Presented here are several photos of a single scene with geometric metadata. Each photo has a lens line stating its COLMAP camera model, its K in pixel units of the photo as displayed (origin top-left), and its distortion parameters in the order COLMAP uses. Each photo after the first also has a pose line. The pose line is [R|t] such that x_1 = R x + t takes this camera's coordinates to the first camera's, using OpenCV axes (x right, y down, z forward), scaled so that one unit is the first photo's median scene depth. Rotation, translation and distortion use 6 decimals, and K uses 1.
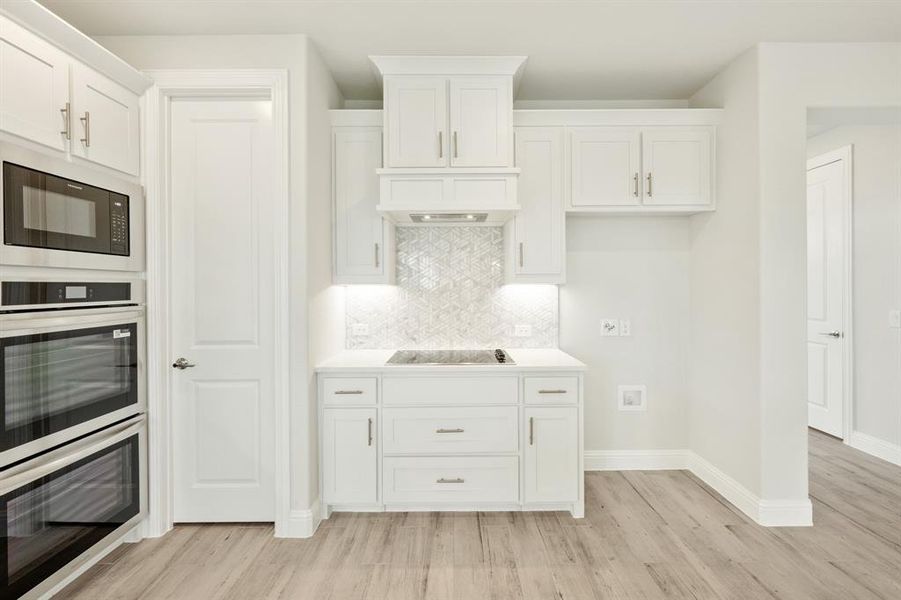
lens RADIAL K [[390.8, 0, 457.2], [0, 390.8, 289.2], [0, 0, 1]] dist [-0.007042, 0.000131]
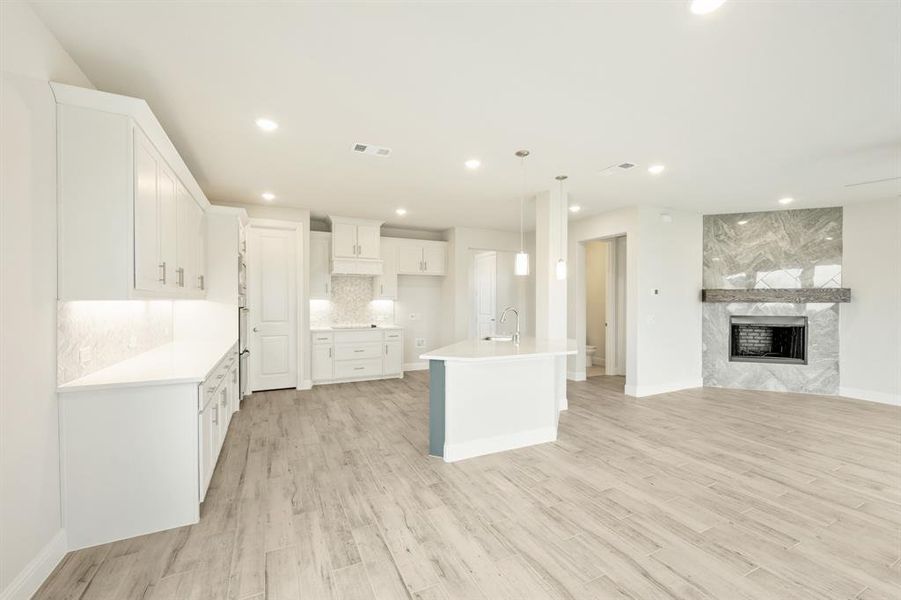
lens RADIAL K [[365.3, 0, 449.0], [0, 365.3, 304.1], [0, 0, 1]] dist [-0.002879, 0.000639]
pose [[0.900482, 0.004095, 0.434874, -0.610115], [-0.005912, 0.999979, 0.002825, 0.006935], [-0.434853, -0.005115, 0.900487, -1.759995]]
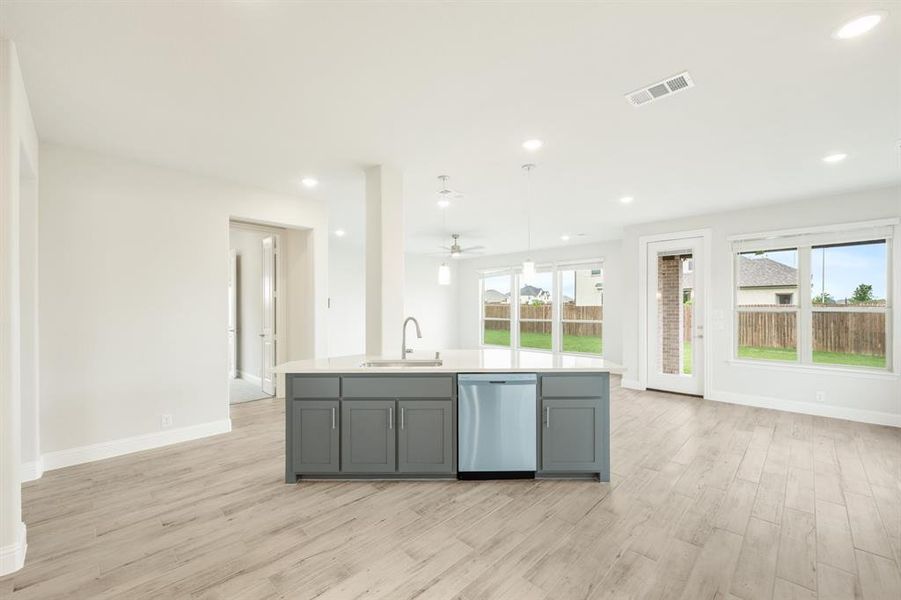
lens RADIAL K [[365.3, 0, 449.9], [0, 365.3, 307.9], [0, 0, 1]] dist [-0.002879, 0.000639]
pose [[-0.708347, 0.005230, 0.705845, -0.554974], [0.007549, 0.999971, 0.000167, -0.005465], [-0.705824, 0.005447, -0.708366, 0.891702]]
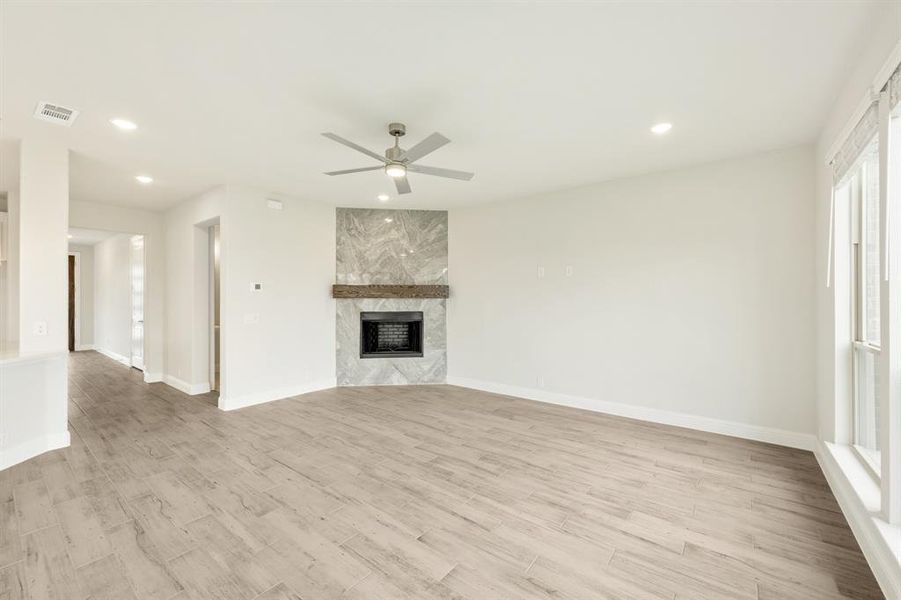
lens RADIAL K [[365.3, 0, 446.8], [0, 365.3, 298.9], [0, 0, 1]] dist [-0.002879, 0.000639]
pose [[0.618818, 0.003998, 0.785524, 0.702519], [-0.001002, 0.999990, -0.004301, 0.003011], [-0.785533, 0.001874, 0.618816, -2.354885]]
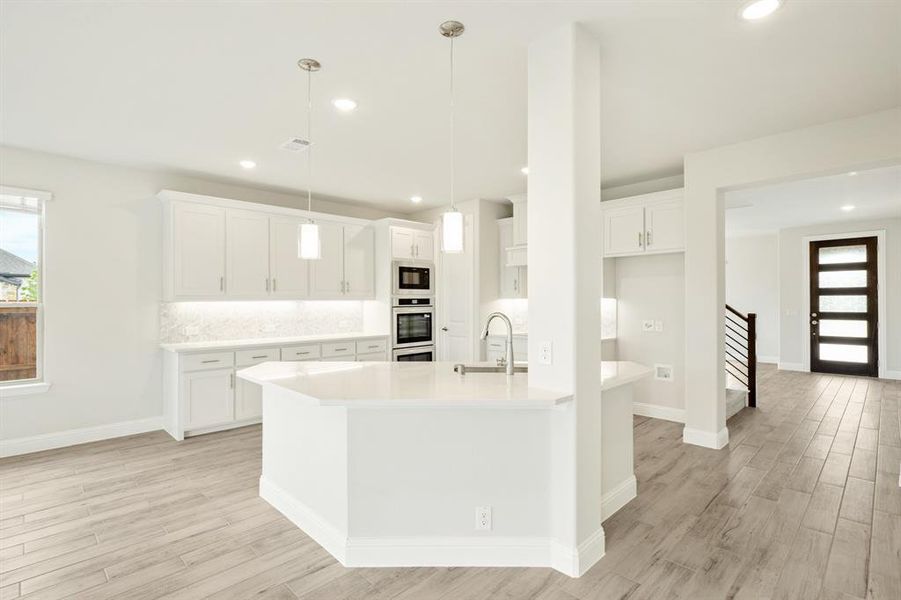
lens RADIAL K [[433.0, 0, 453.6], [0, 433.0, 299.5], [0, 0, 1]] dist [-0.001125, 0.000405]
pose [[0.706730, 0.001423, -0.707482, 1.417510], [-0.002294, 0.999997, -0.000280, -0.007375], [0.707480, 0.001821, 0.706731, -1.042141]]
